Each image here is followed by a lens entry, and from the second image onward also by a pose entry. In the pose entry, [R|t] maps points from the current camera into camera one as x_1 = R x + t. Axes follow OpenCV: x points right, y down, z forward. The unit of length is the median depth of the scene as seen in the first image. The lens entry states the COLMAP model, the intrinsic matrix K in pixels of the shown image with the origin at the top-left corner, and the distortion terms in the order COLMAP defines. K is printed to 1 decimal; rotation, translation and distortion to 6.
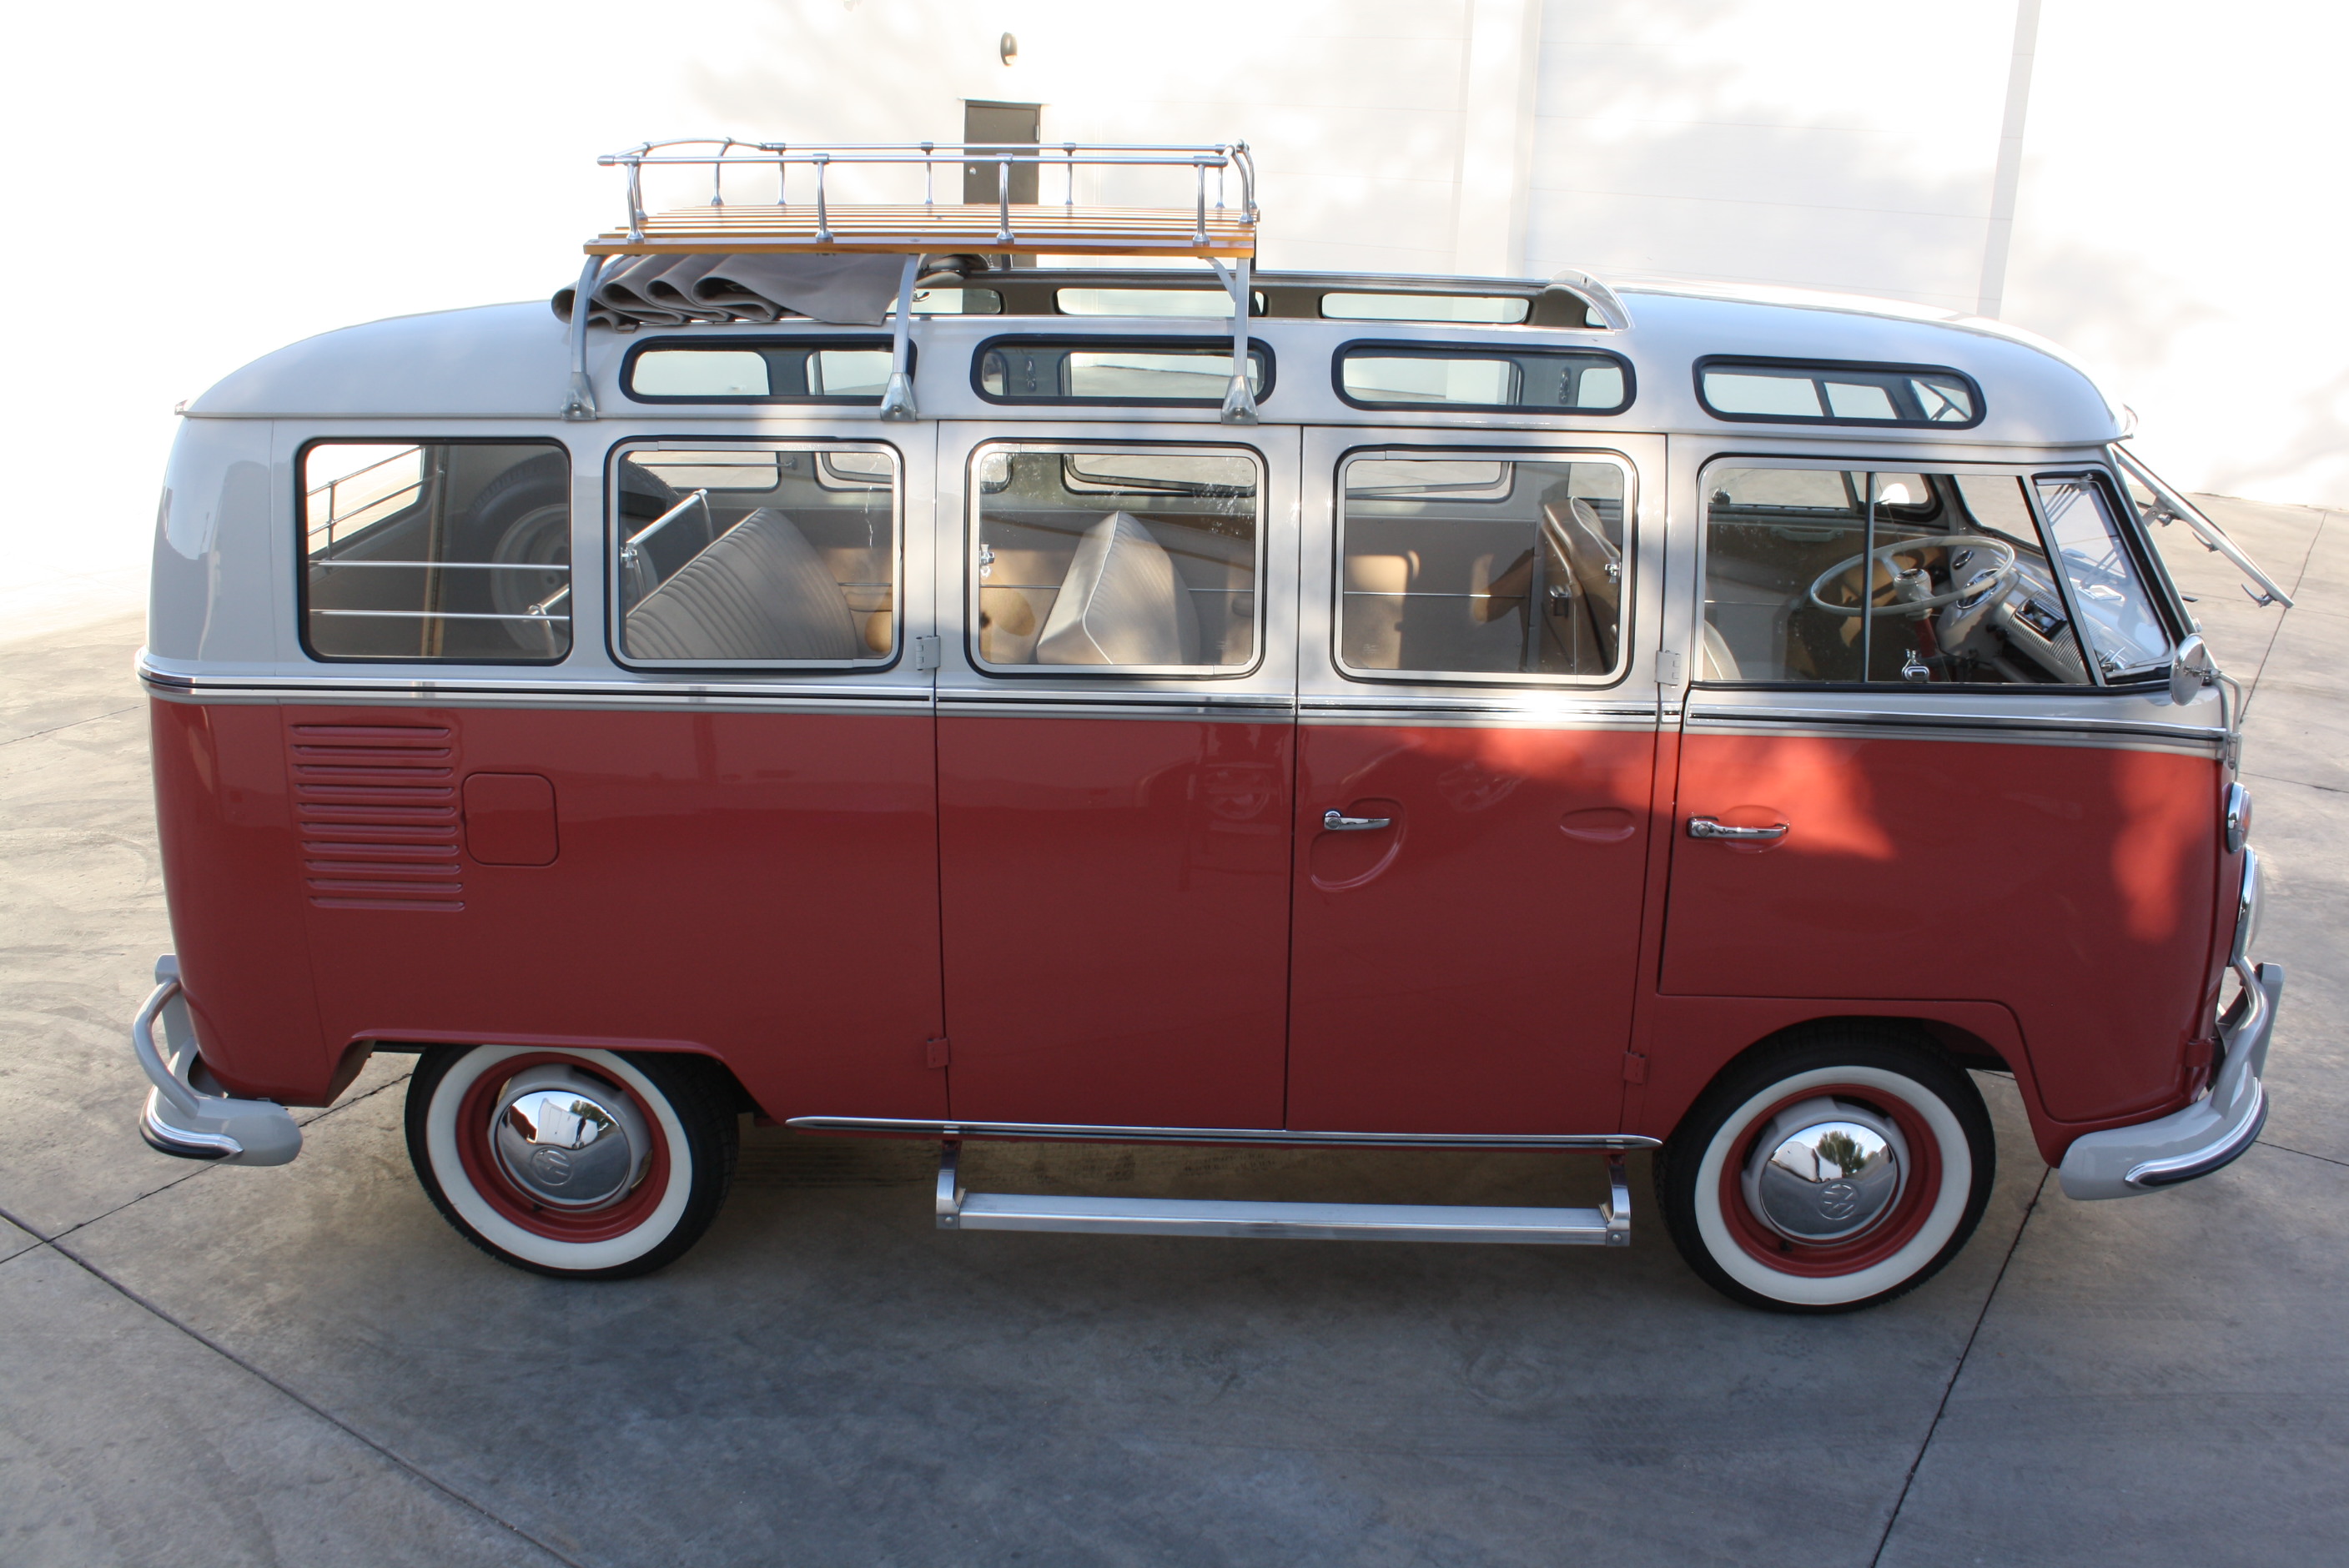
lens RADIAL K [[1955.1, 0, 1186.0], [0, 1955.1, 707.0], [0, 0, 1]] dist [-0.153760, 0.119219]
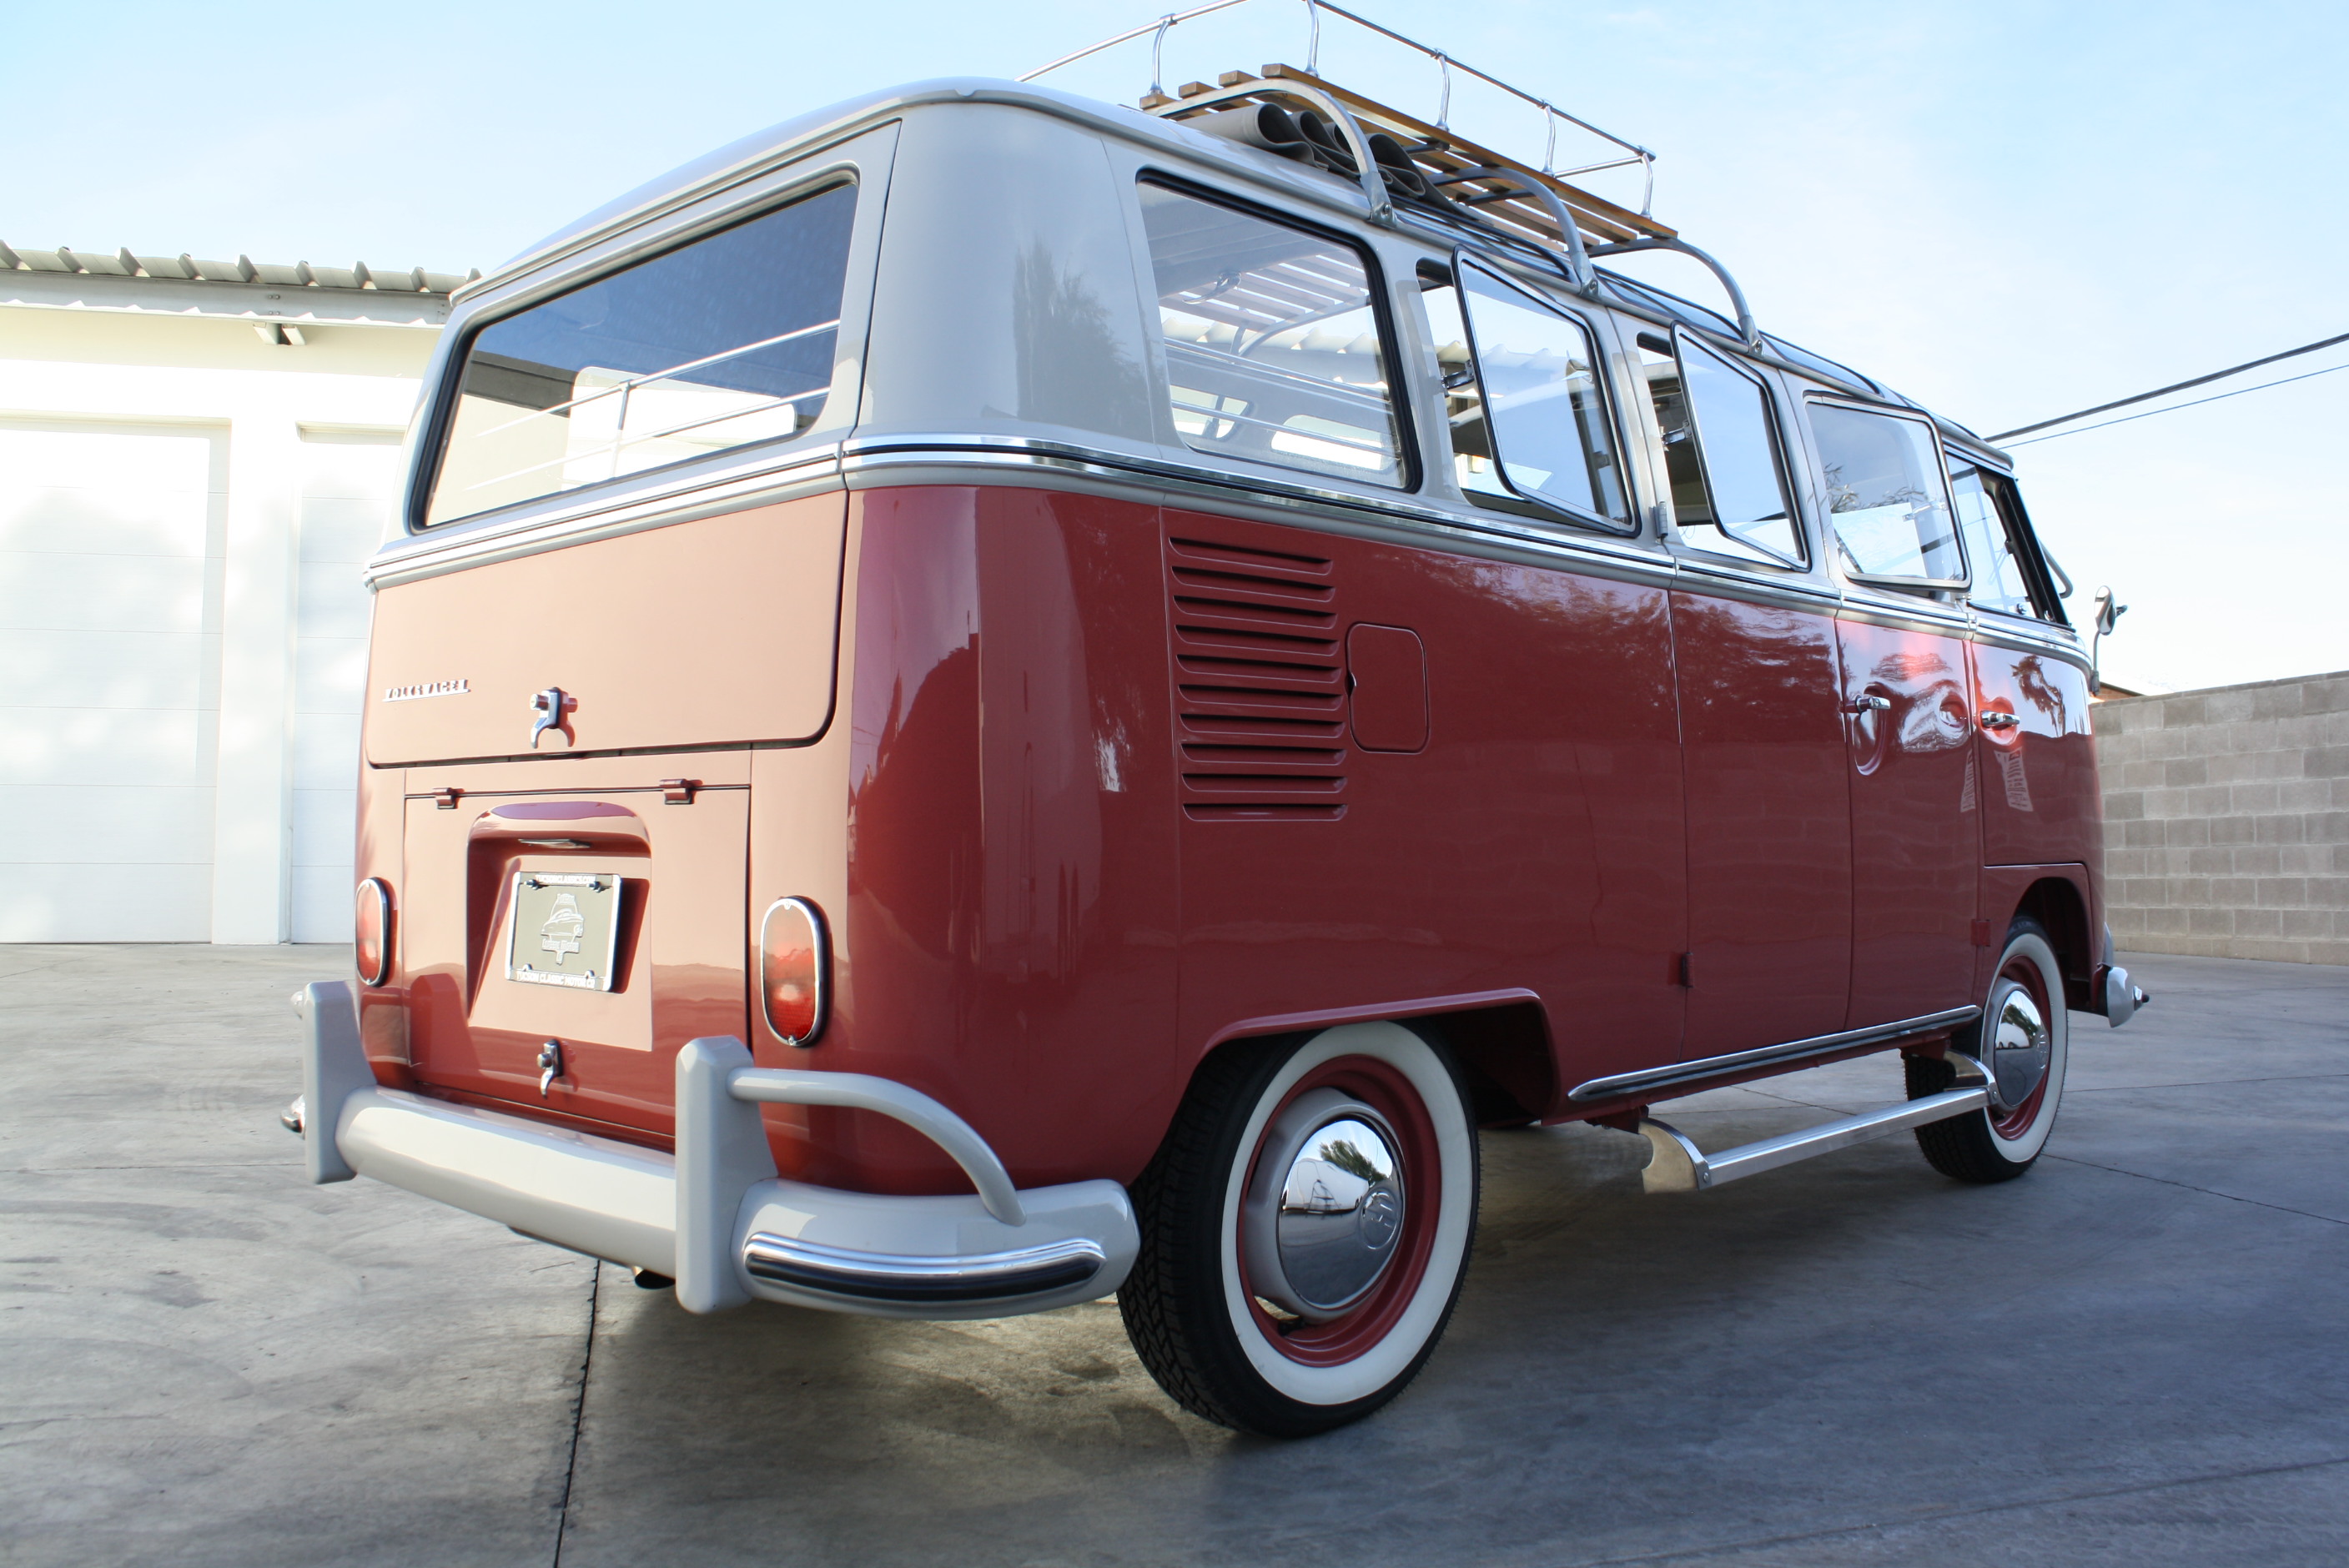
lens RADIAL K [[1955.1, 0, 1182.6], [0, 1955.1, 746.8], [0, 0, 1]] dist [-0.153760, 0.119219]
pose [[0.678711, 0.013456, 0.734282, -0.974166], [0.234174, 0.943677, -0.233745, 0.242516], [-0.696070, 0.330595, 0.637333, 0.577353]]
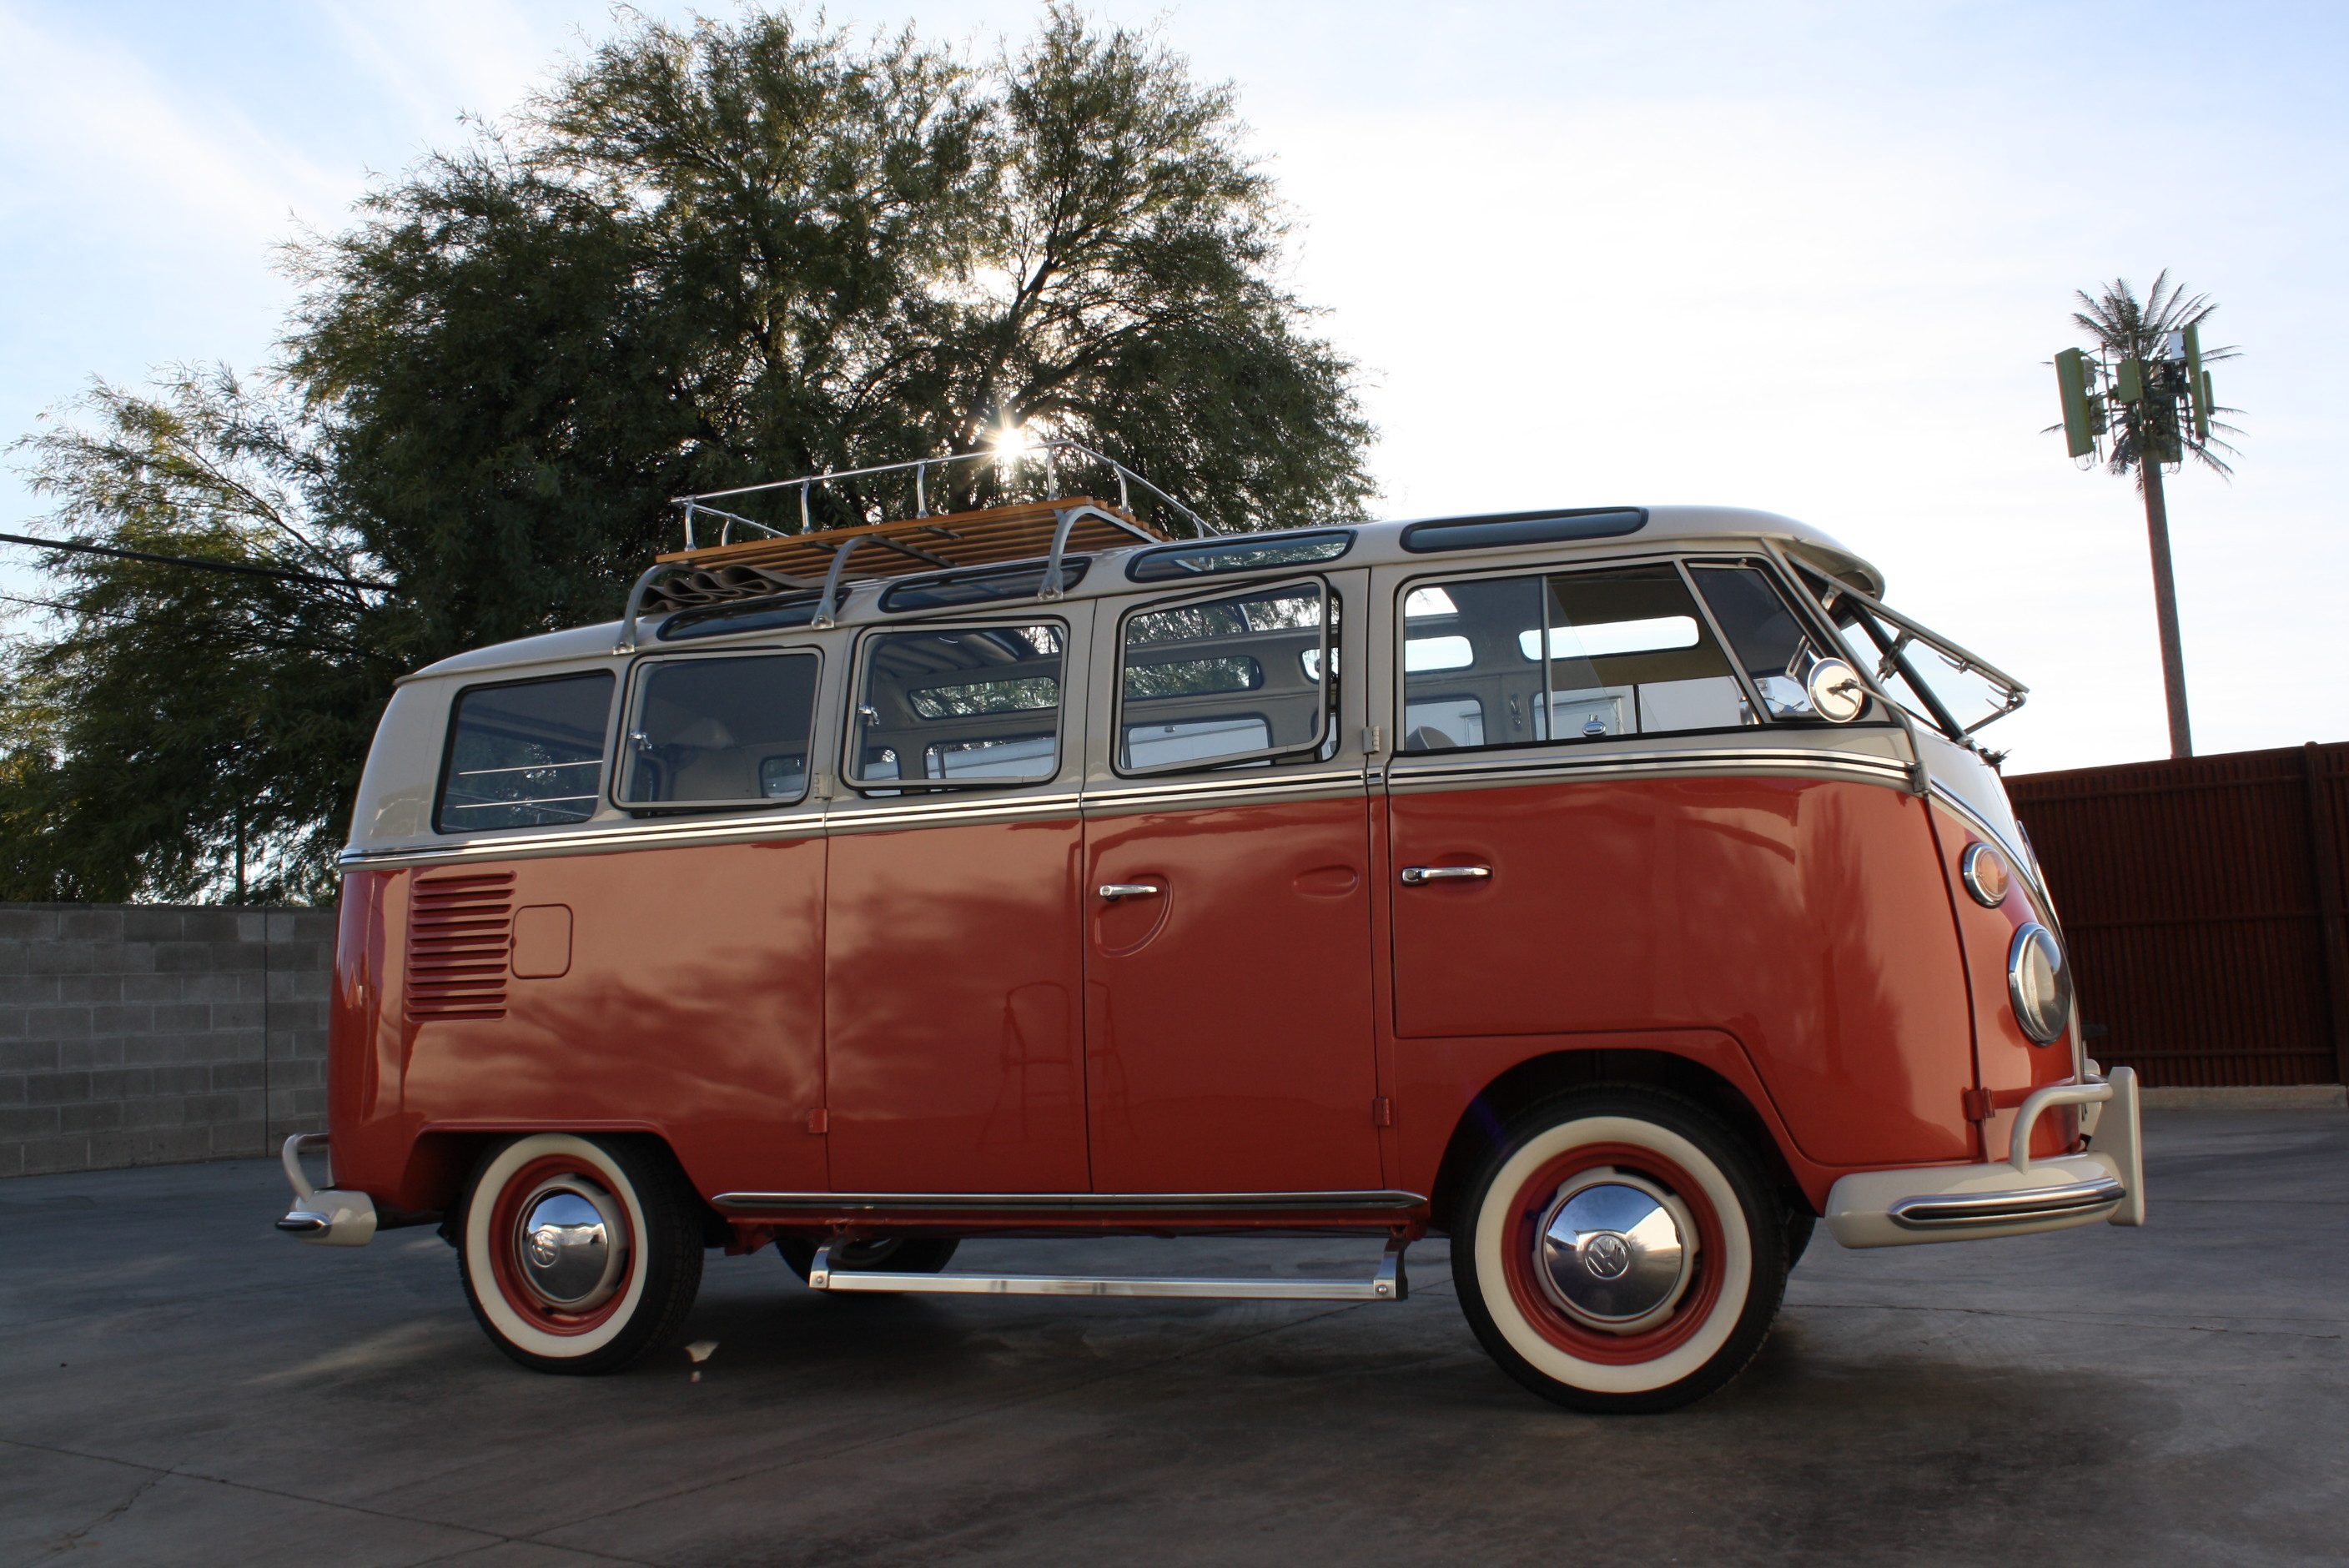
lens RADIAL K [[1955.1, 0, 1206.1], [0, 1955.1, 748.7], [0, 0, 1]] dist [-0.153760, 0.119219]
pose [[0.951189, -0.086944, -0.296109, 0.489148], [-0.051860, 0.900817, -0.431091, 0.487680], [0.304221, 0.425405, 0.852338, -0.046111]]
